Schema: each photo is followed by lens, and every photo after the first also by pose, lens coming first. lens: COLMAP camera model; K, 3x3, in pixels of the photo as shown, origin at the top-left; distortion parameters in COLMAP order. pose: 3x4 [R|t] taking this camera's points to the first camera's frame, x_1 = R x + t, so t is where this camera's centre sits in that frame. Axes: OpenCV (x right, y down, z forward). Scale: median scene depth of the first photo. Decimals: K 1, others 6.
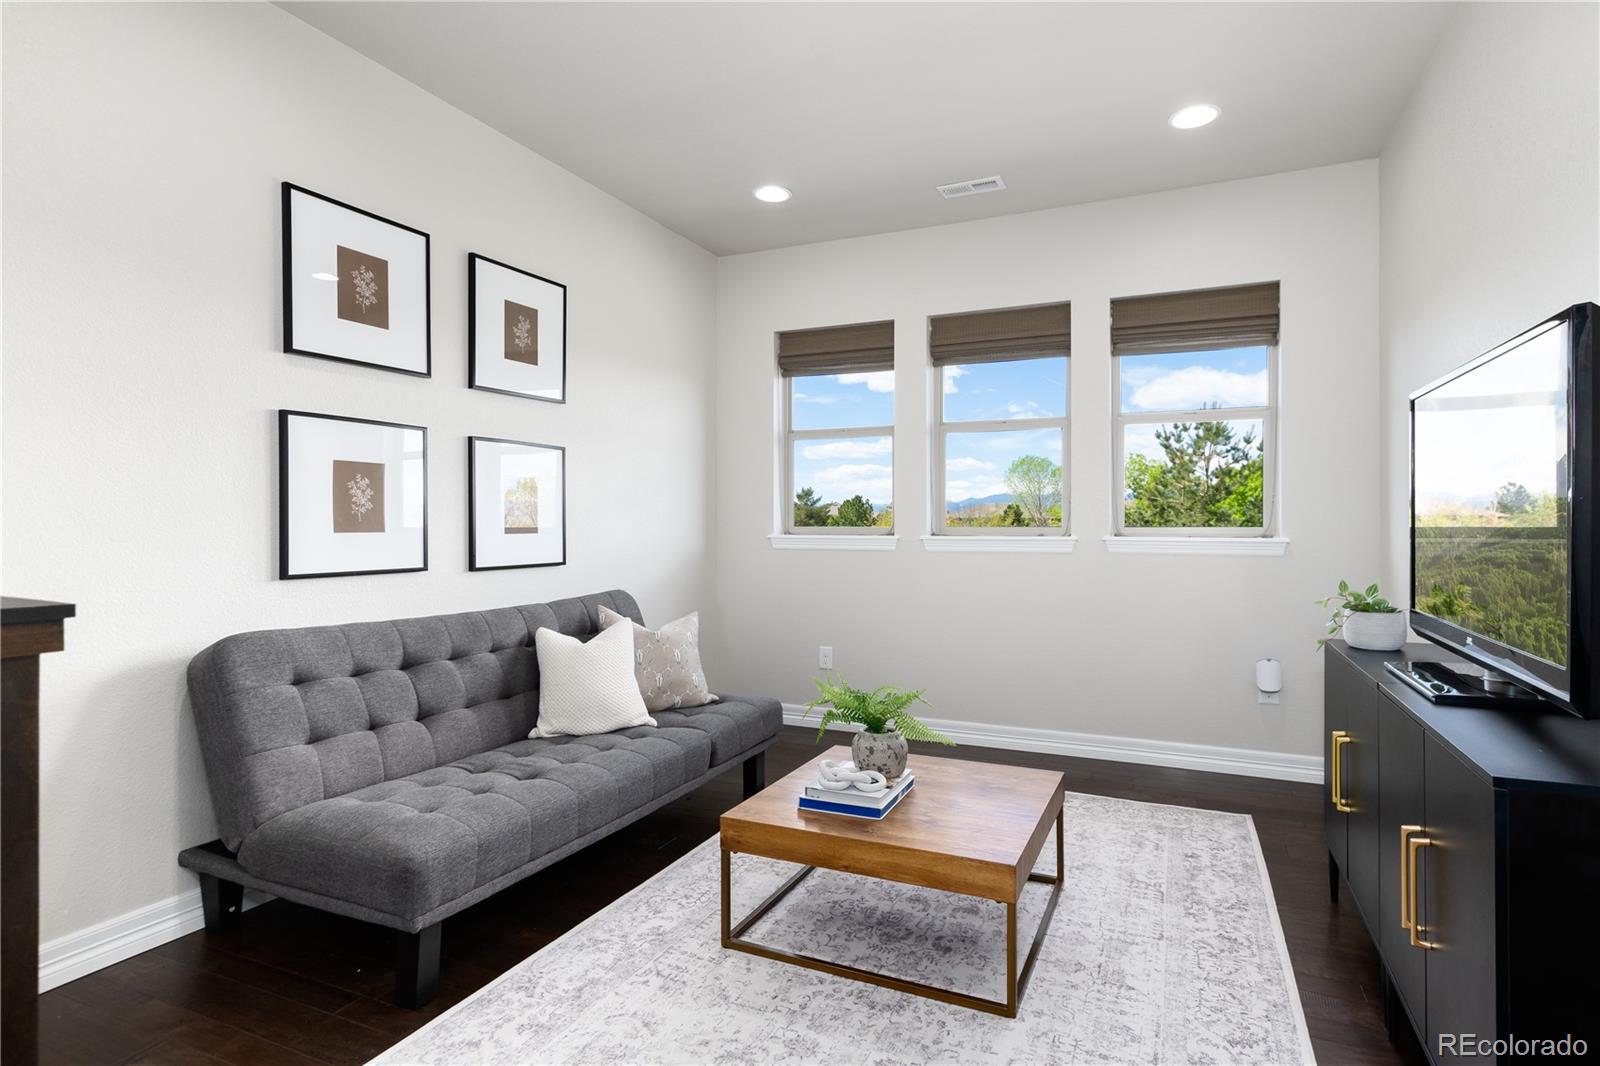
lens RADIAL K [[823.3, 0, 800.0], [0, 823.3, 533.0], [0, 0, 1]] dist [-0.000215, 0.000159]
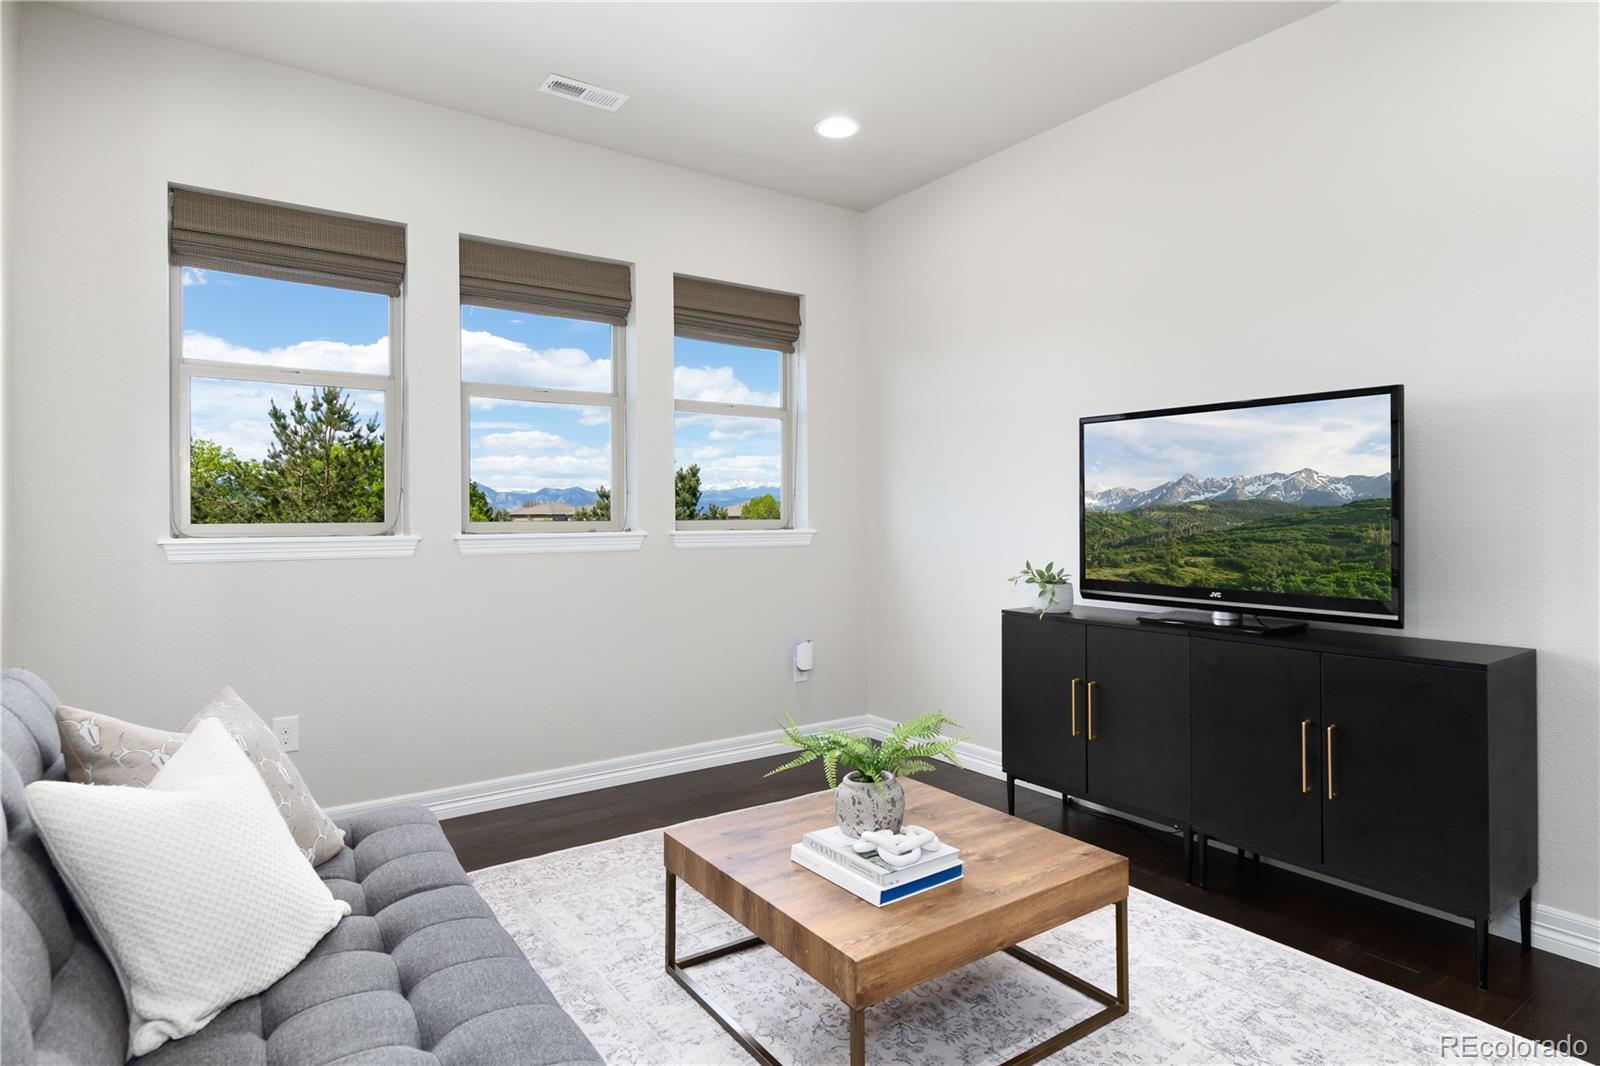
lens RADIAL K [[889.7, 0, 802.0], [0, 889.7, 515.2], [0, 0, 1]] dist [-0.004293, -0.001212]
pose [[0.497185, -0.001964, 0.867642, -0.382153], [0.014211, 0.999882, -0.005880, -0.004926], [-0.867528, 0.015254, 0.497154, 0.351716]]
